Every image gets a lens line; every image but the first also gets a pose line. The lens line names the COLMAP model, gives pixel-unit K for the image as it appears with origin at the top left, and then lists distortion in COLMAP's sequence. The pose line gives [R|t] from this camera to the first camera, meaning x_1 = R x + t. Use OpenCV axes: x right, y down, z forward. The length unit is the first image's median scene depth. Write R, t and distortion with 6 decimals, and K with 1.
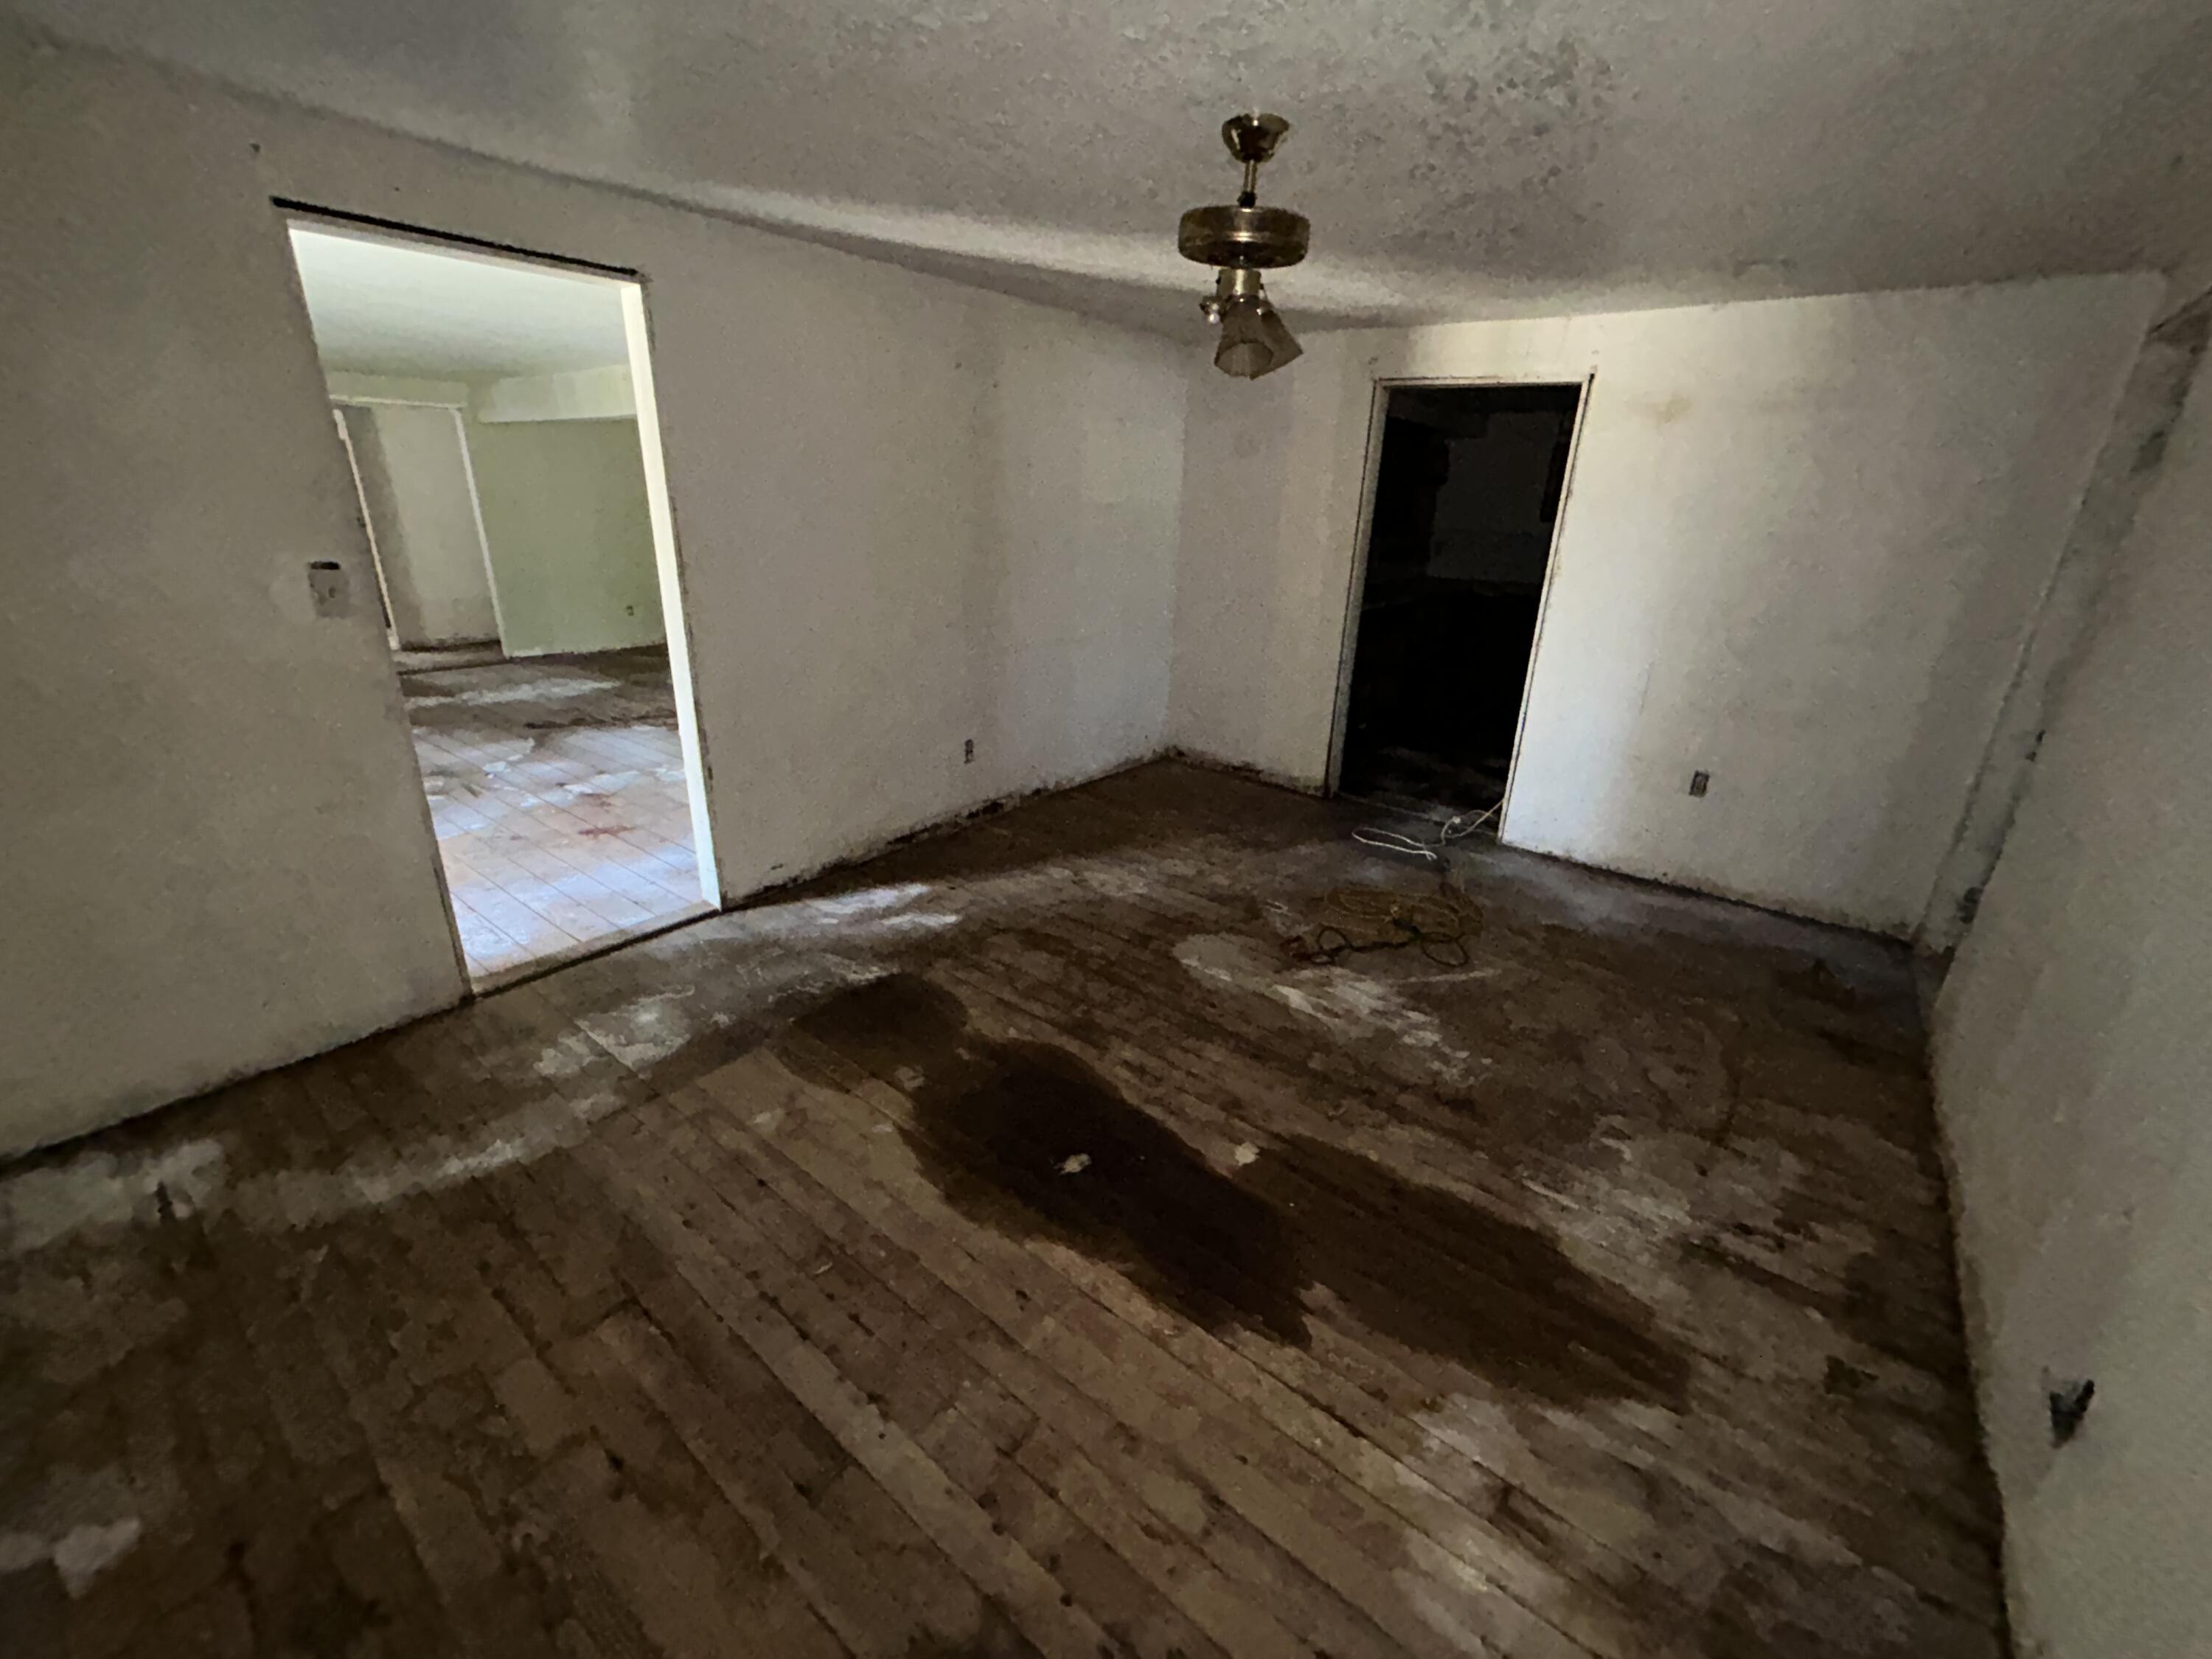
lens RADIAL K [[890.7, 0, 1106.0], [0, 890.7, 829.5], [0, 0, 1]] dist [-0.001844, 0.000503]
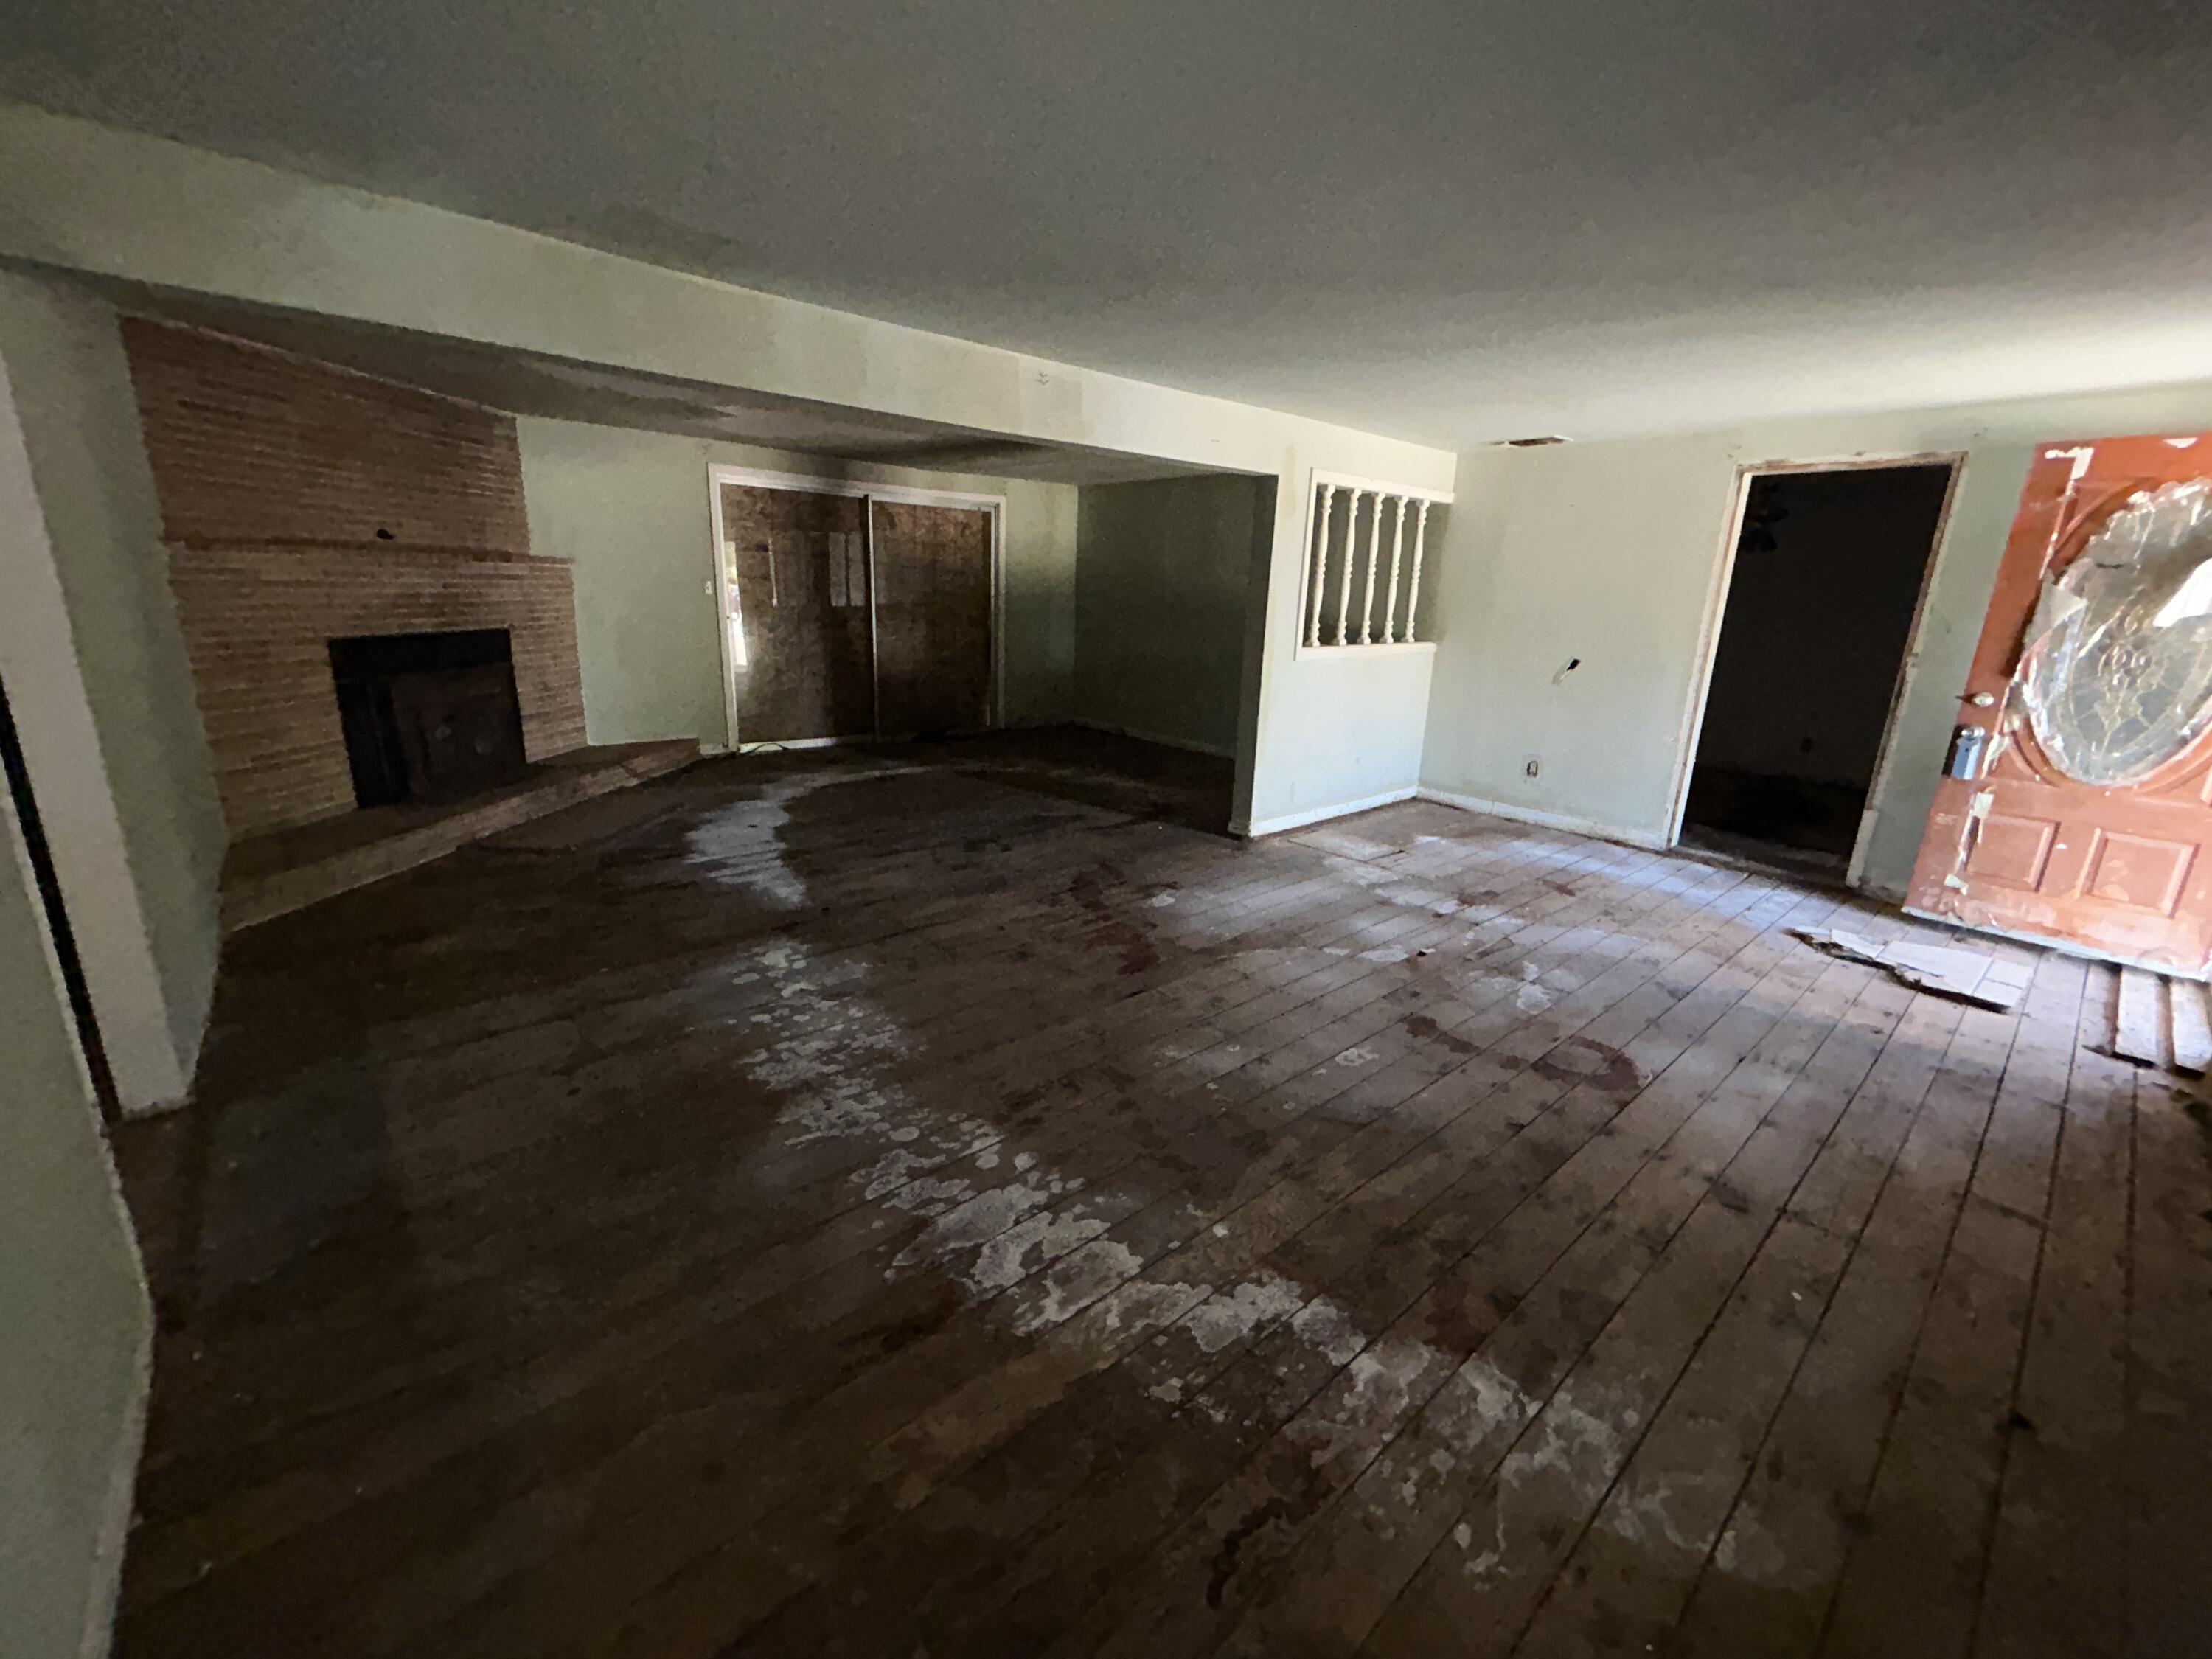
lens RADIAL K [[890.7, 0, 1106.0], [0, 890.7, 829.5], [0, 0, 1]] dist [-0.001844, 0.000503]
pose [[0.183224, -0.281666, 0.941856, -1.377567], [0.316027, 0.924097, 0.214877, -0.386742], [-0.930890, 0.258281, 0.258330, 1.016161]]
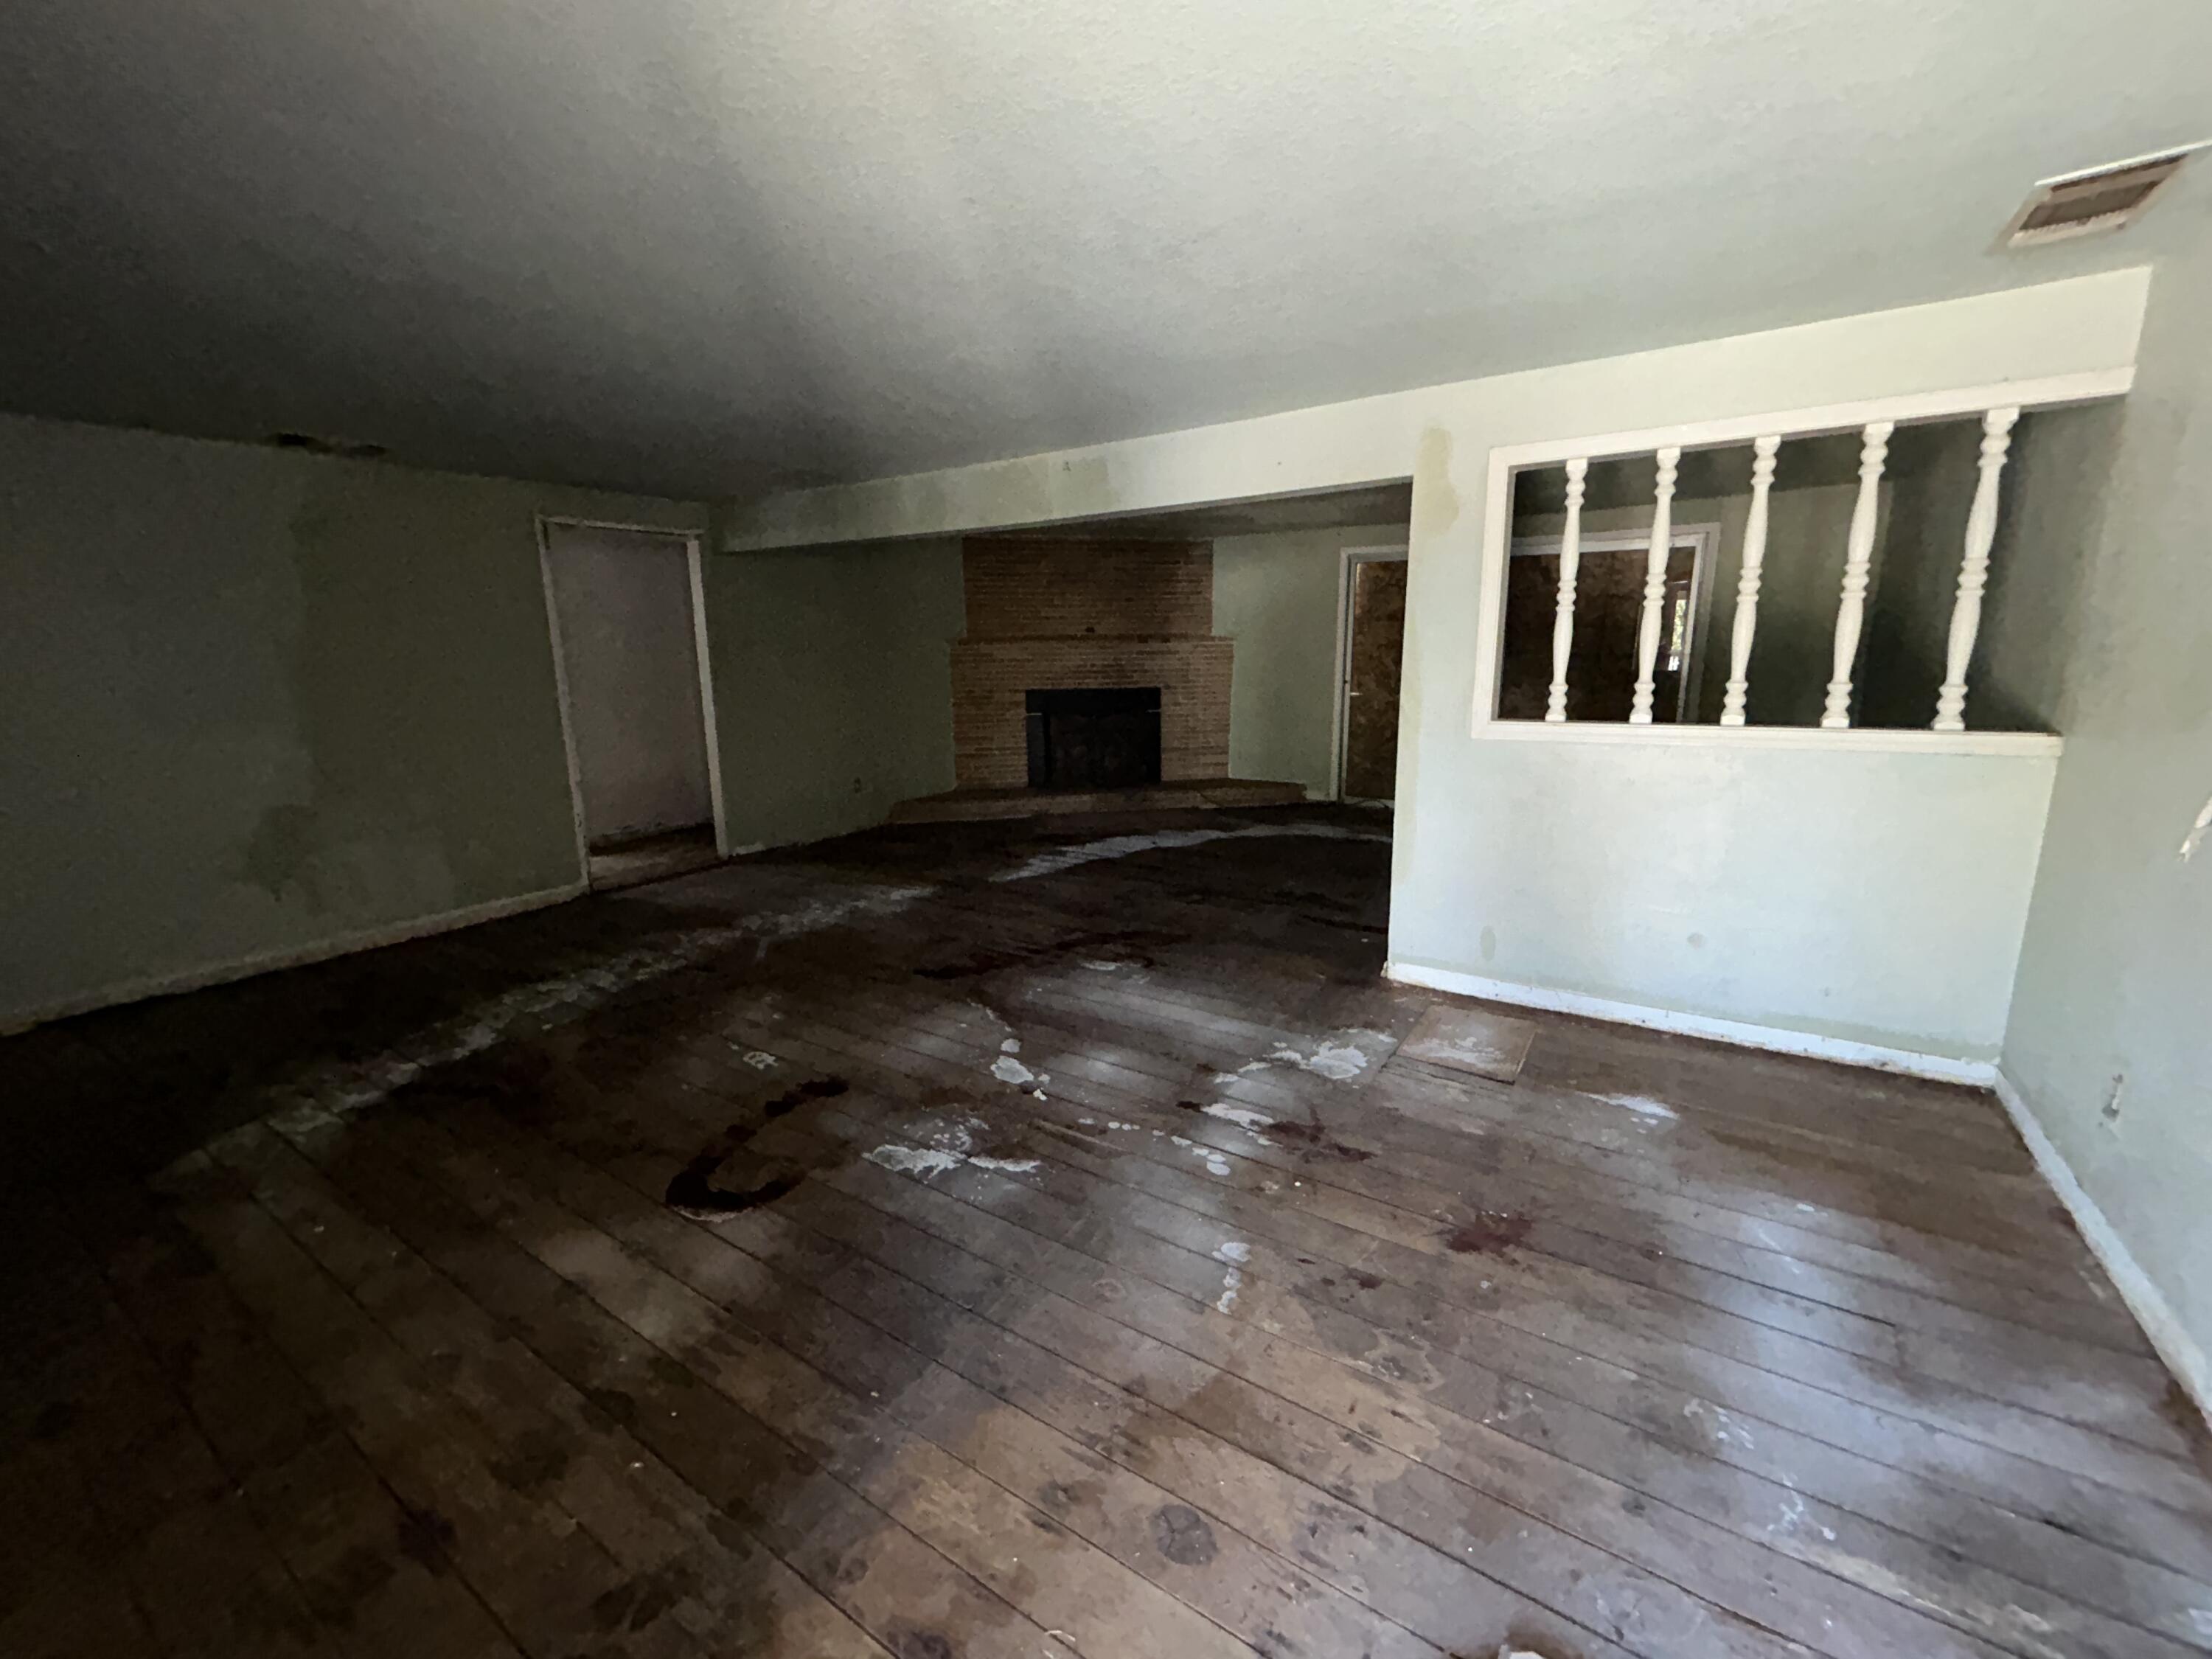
lens RADIAL K [[890.7, 0, 1106.0], [0, 890.7, 829.5], [0, 0, 1]] dist [-0.001844, 0.000503]
pose [[0.995231, -0.058144, 0.078328, -0.673088], [0.069482, 0.986114, -0.150833, -0.135617], [-0.068470, 0.155556, 0.985451, 0.412840]]
